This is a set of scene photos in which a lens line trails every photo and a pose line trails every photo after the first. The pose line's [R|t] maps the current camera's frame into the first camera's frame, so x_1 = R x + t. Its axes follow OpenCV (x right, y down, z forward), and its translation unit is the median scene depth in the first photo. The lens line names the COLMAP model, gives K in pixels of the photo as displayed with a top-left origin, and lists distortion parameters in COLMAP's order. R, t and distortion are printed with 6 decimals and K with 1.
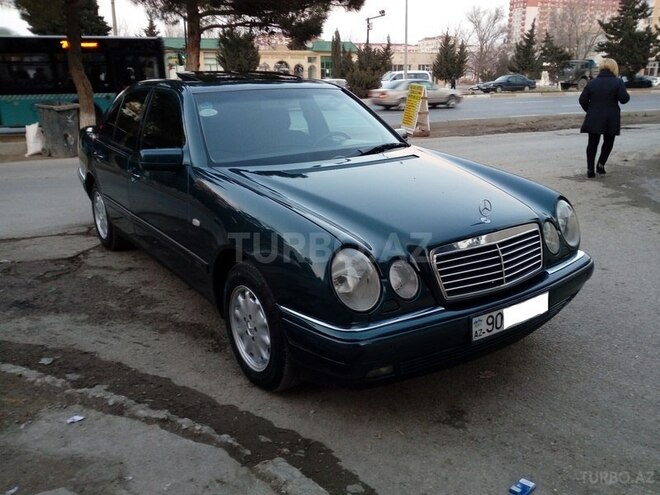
lens RADIAL K [[538.7, 0, 336.1], [0, 538.7, 248.2], [0, 0, 1]] dist [0.057824, -0.098487]
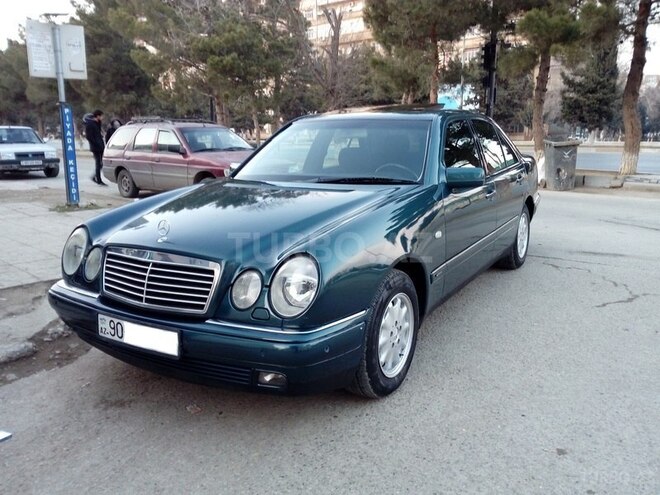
lens RADIAL K [[538.7, 0, 343.1], [0, 538.7, 245.9], [0, 0, 1]] dist [0.057824, -0.098487]
pose [[0.413198, 0.198033, -0.888848, 1.376218], [-0.264330, 0.960126, 0.091035, -0.231397], [0.871434, 0.197333, 0.449068, 0.871885]]
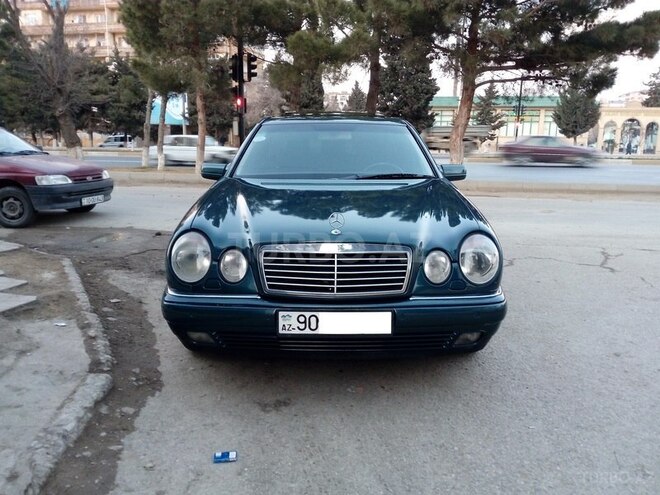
lens RADIAL K [[538.7, 0, 333.2], [0, 538.7, 243.2], [0, 0, 1]] dist [0.057824, -0.098487]
pose [[0.821644, 0.127312, -0.555601, 0.900768], [-0.186544, 0.981119, -0.051051, 0.027434], [0.538611, 0.145590, 0.829880, 0.117911]]
